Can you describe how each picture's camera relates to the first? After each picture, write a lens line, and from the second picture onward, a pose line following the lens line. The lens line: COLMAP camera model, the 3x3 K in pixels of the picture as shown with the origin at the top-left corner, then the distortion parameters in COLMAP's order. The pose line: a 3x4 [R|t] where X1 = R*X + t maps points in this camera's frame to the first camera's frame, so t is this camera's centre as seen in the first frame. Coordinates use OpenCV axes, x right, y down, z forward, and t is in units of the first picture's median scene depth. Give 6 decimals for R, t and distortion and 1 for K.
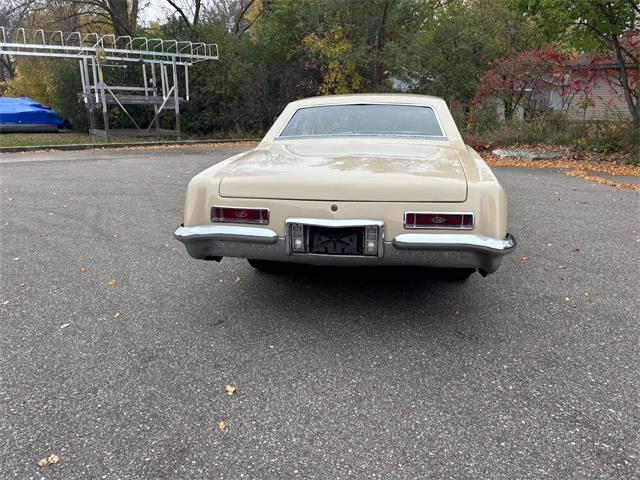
lens RADIAL K [[472.0, 0, 320.0], [0, 472.0, 243.3], [0, 0, 1]] dist [0.006404, 0.016940]
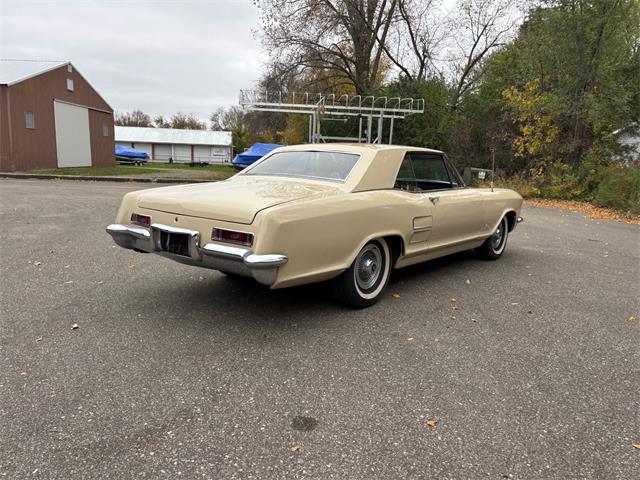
lens RADIAL K [[472.0, 0, 322.2], [0, 472.0, 238.0], [0, 0, 1]] dist [0.006404, 0.016940]
pose [[0.879695, 0.112192, -0.462114, 0.661922], [-0.162950, 0.984056, -0.071288, 0.005203], [0.446748, 0.138013, 0.883950, -0.015343]]
